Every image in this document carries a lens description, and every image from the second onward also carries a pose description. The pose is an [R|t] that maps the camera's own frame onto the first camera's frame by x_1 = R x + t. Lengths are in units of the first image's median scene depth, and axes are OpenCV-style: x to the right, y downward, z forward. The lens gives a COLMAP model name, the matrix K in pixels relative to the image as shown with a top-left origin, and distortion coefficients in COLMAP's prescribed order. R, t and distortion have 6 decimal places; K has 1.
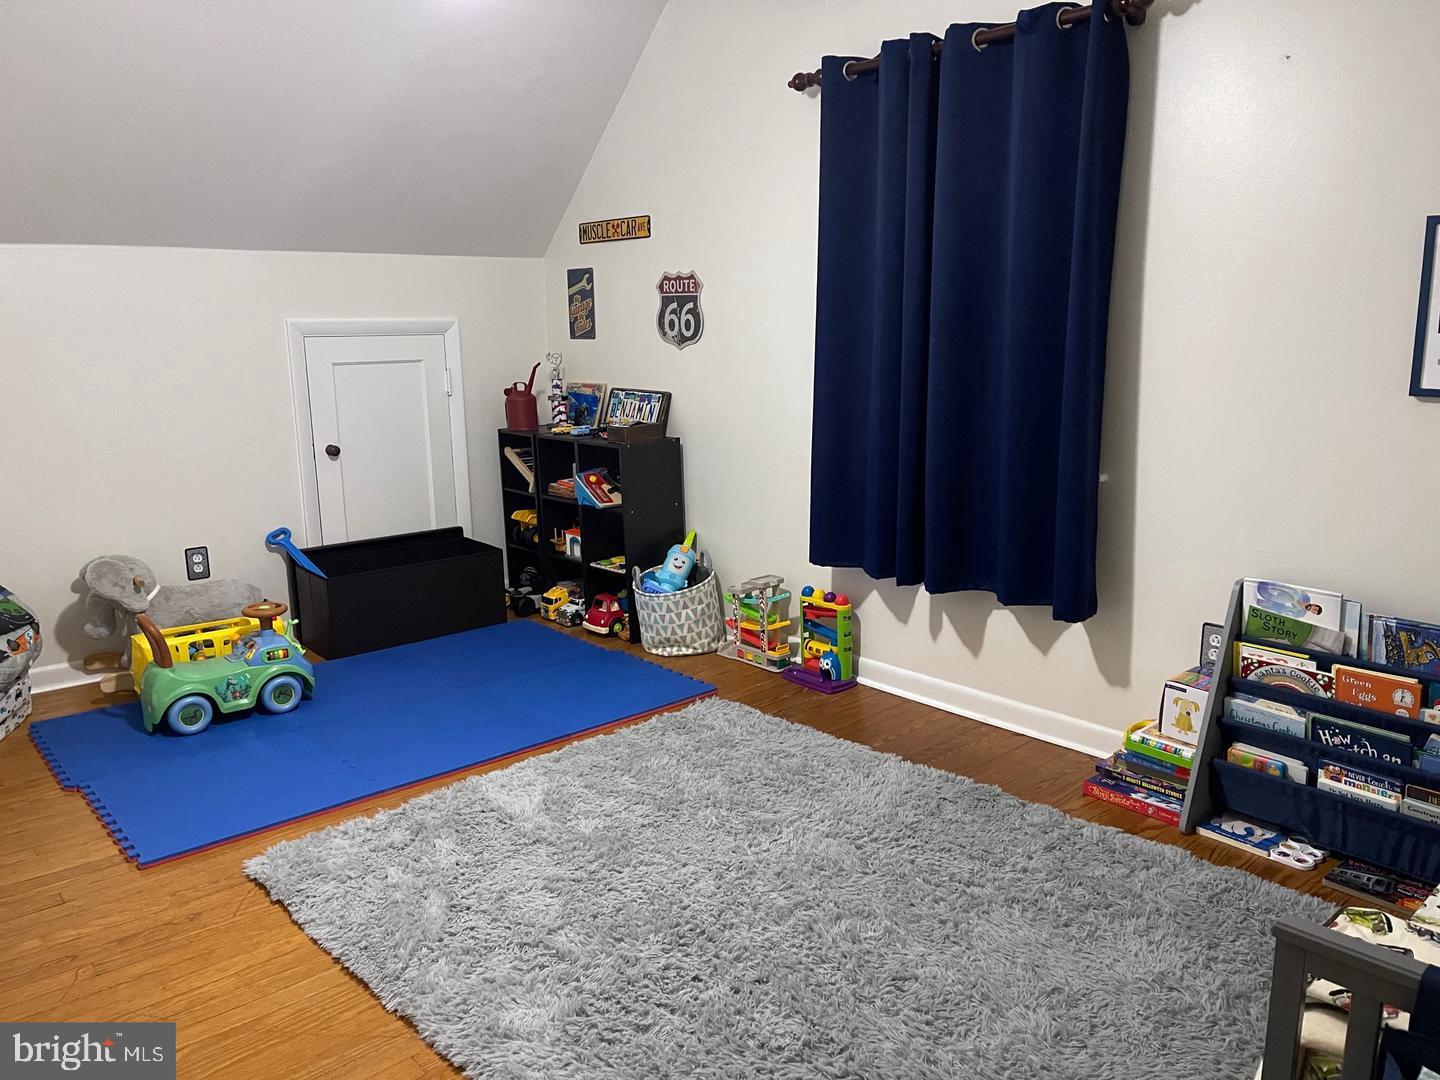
lens RADIAL K [[1106.4, 0, 721.6], [0, 1106.4, 560.5], [0, 0, 1]] dist [0.092778, -0.075483]
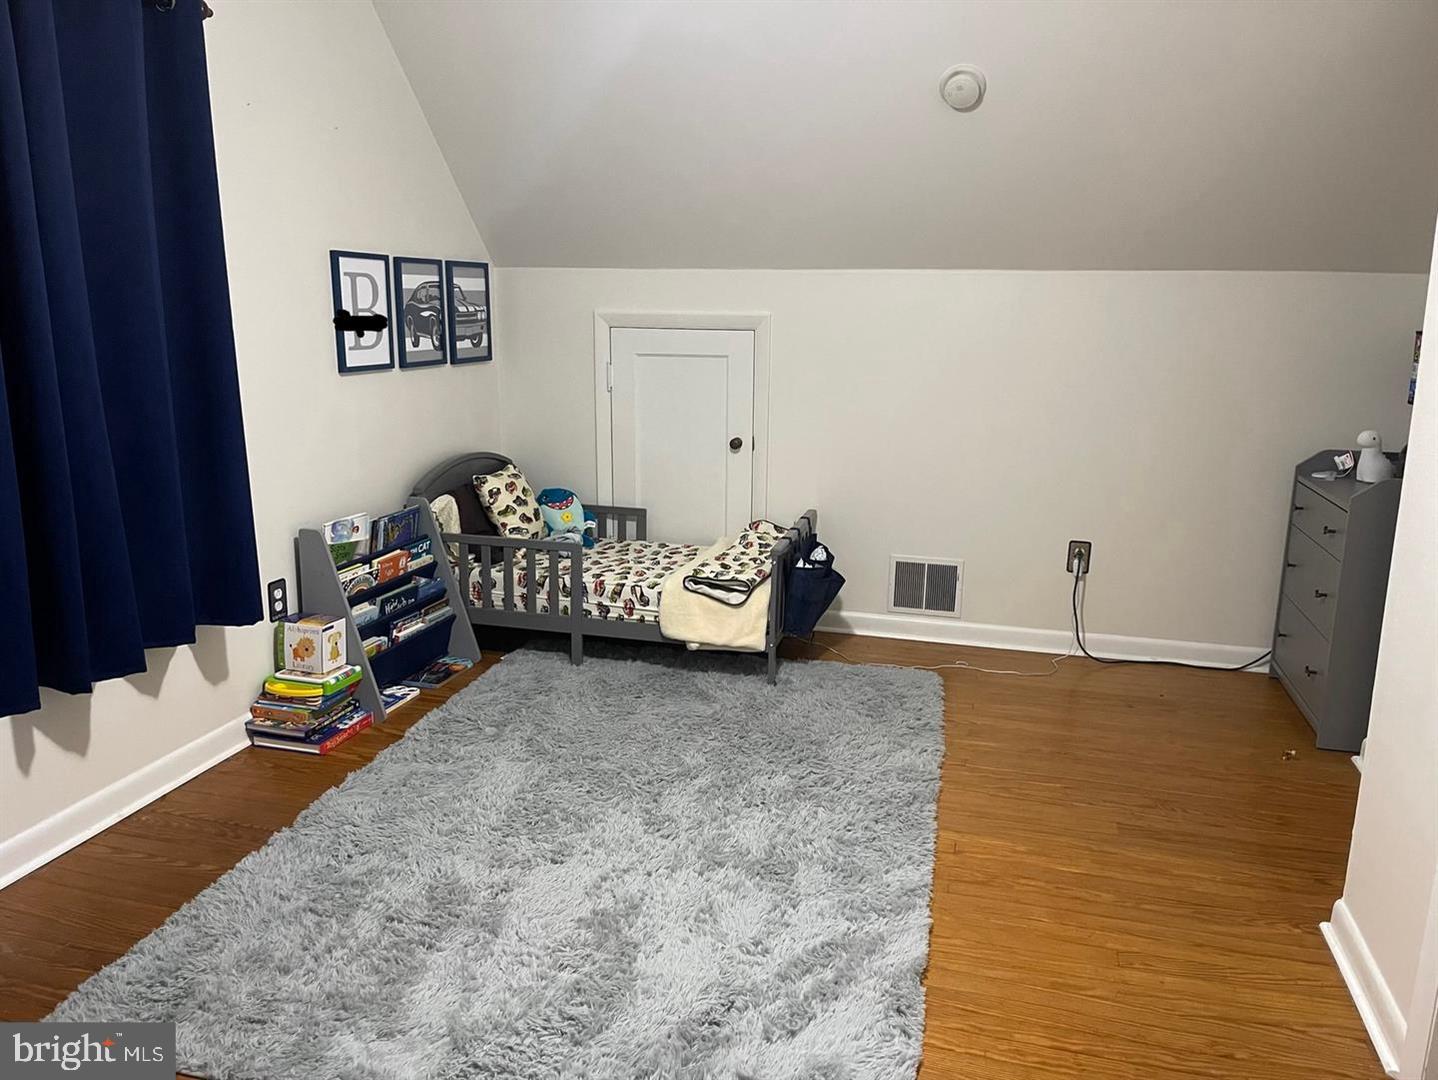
lens RADIAL K [[1104.8, 0, 720.6], [0, 1104.8, 560.5], [0, 0, 1]] dist [0.092778, -0.075483]
pose [[-0.578321, -0.165532, 0.798840, -0.838608], [0.181230, 0.928664, 0.323635, -0.284275], [-0.795425, 0.331938, -0.507066, 1.347198]]
